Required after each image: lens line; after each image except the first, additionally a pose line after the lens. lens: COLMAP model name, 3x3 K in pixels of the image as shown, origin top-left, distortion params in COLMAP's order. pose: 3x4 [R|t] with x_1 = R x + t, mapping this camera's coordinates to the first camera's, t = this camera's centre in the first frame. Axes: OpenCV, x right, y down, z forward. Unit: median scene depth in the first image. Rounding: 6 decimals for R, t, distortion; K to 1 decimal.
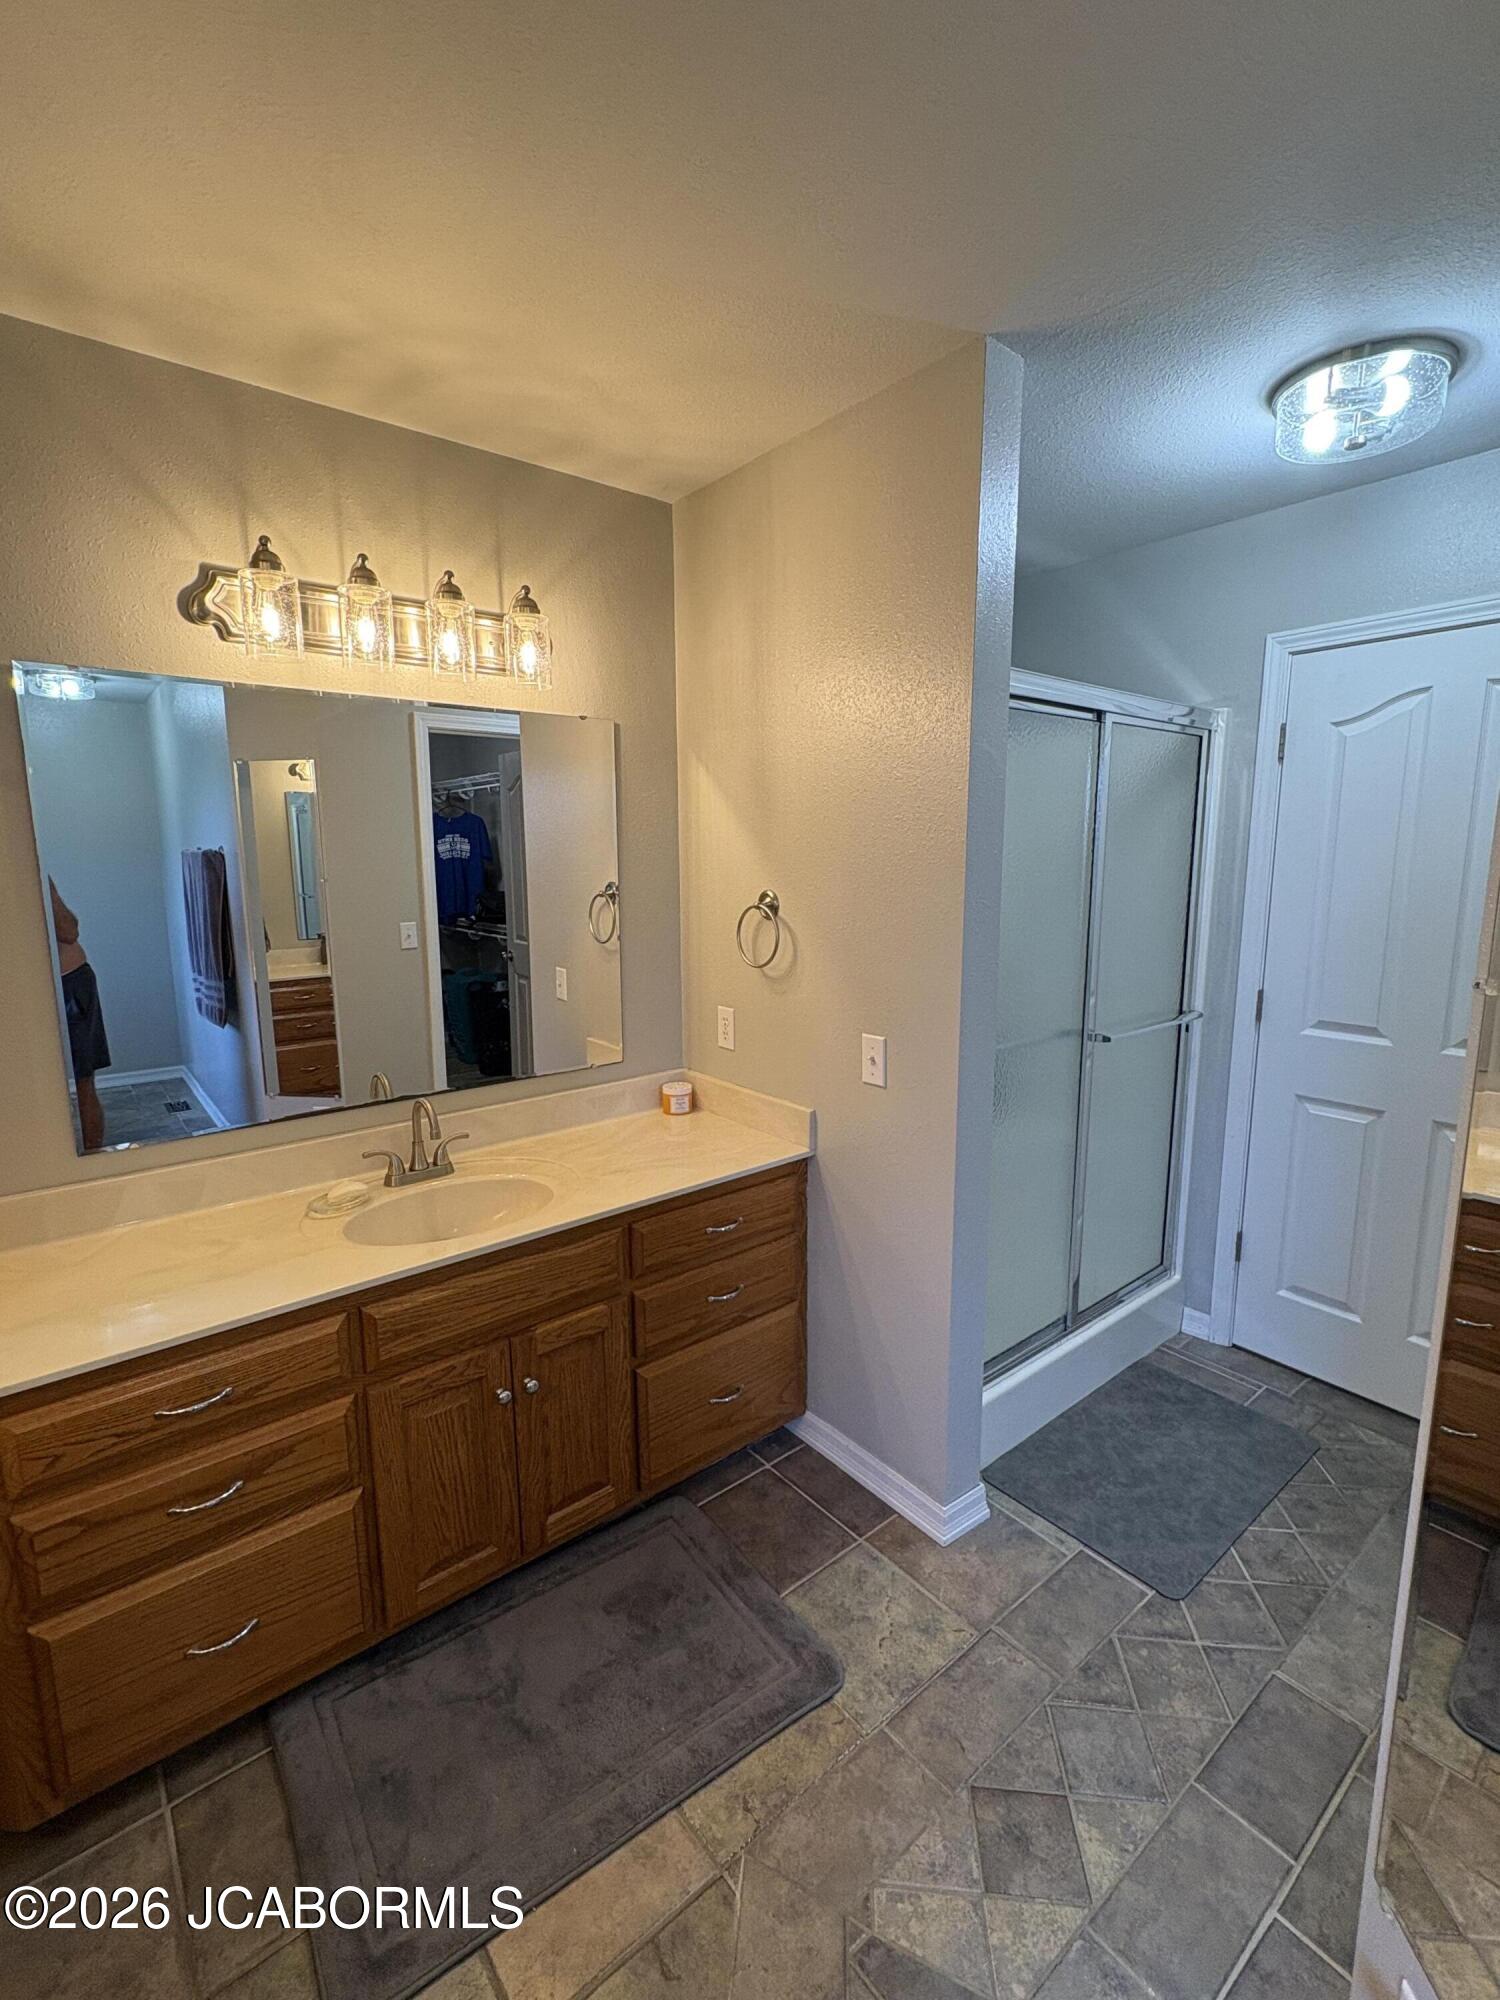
lens RADIAL K [[889.3, 0, 745.9], [0, 889.3, 998.3], [0, 0, 1]] dist [-0.000386, -0.000418]
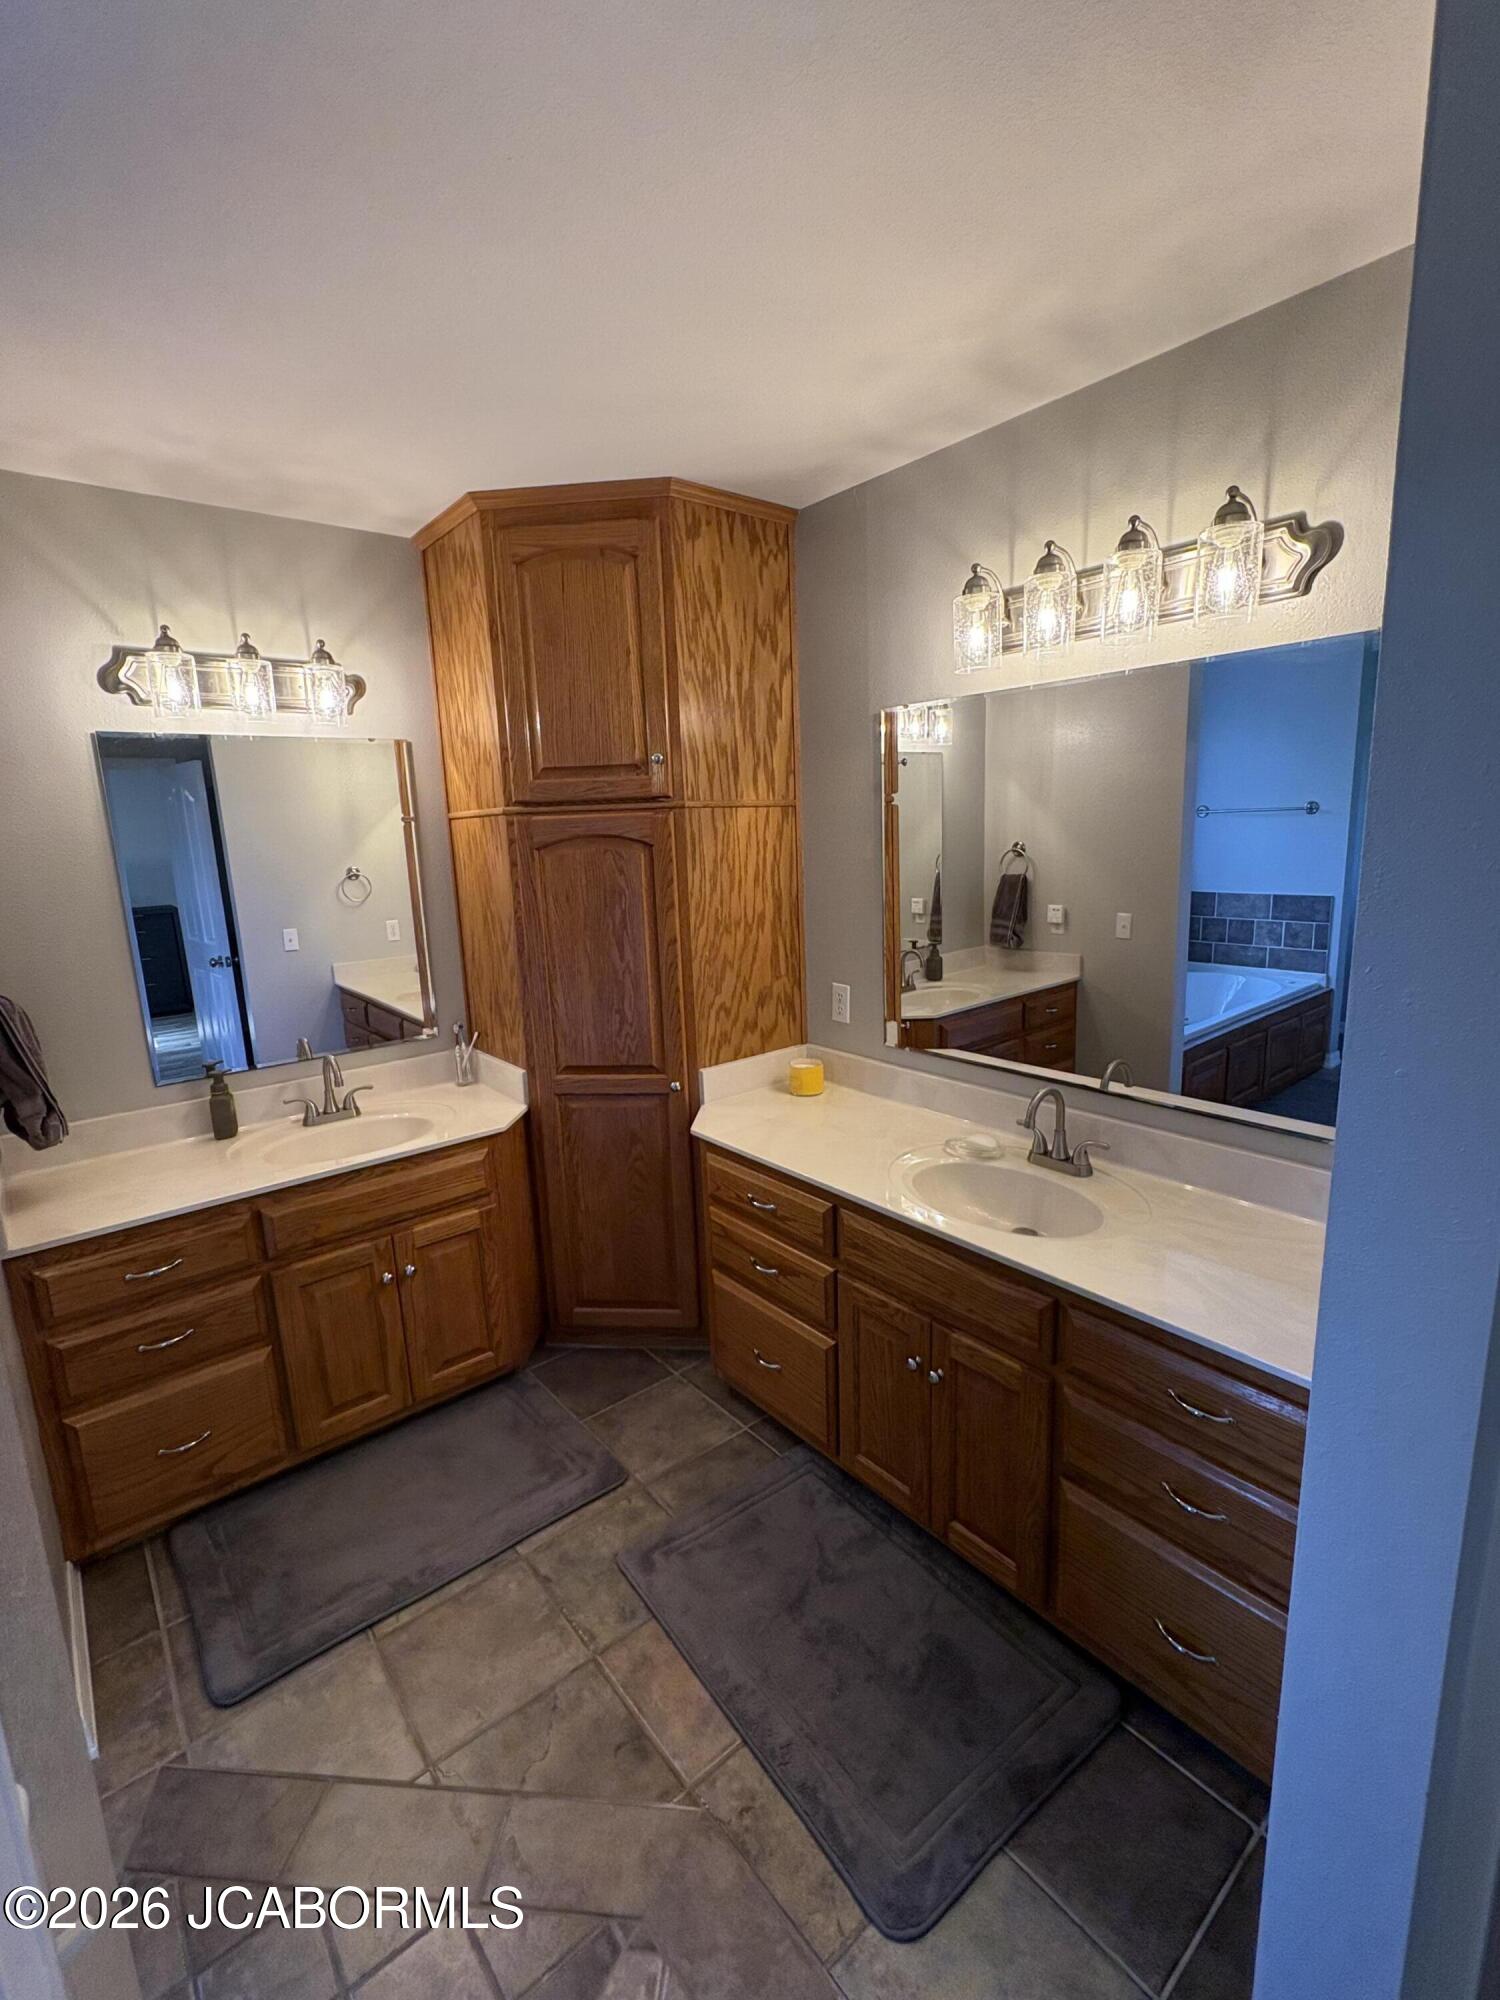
lens RADIAL K [[889.3, 0, 746.3], [0, 889.3, 995.9], [0, 0, 1]] dist [-0.000386, -0.000418]
pose [[0.007785, 0.196950, -0.980383, 0.720176], [-0.126199, 0.972767, 0.194418, -0.167550], [0.991974, 0.122210, 0.032428, 0.763798]]
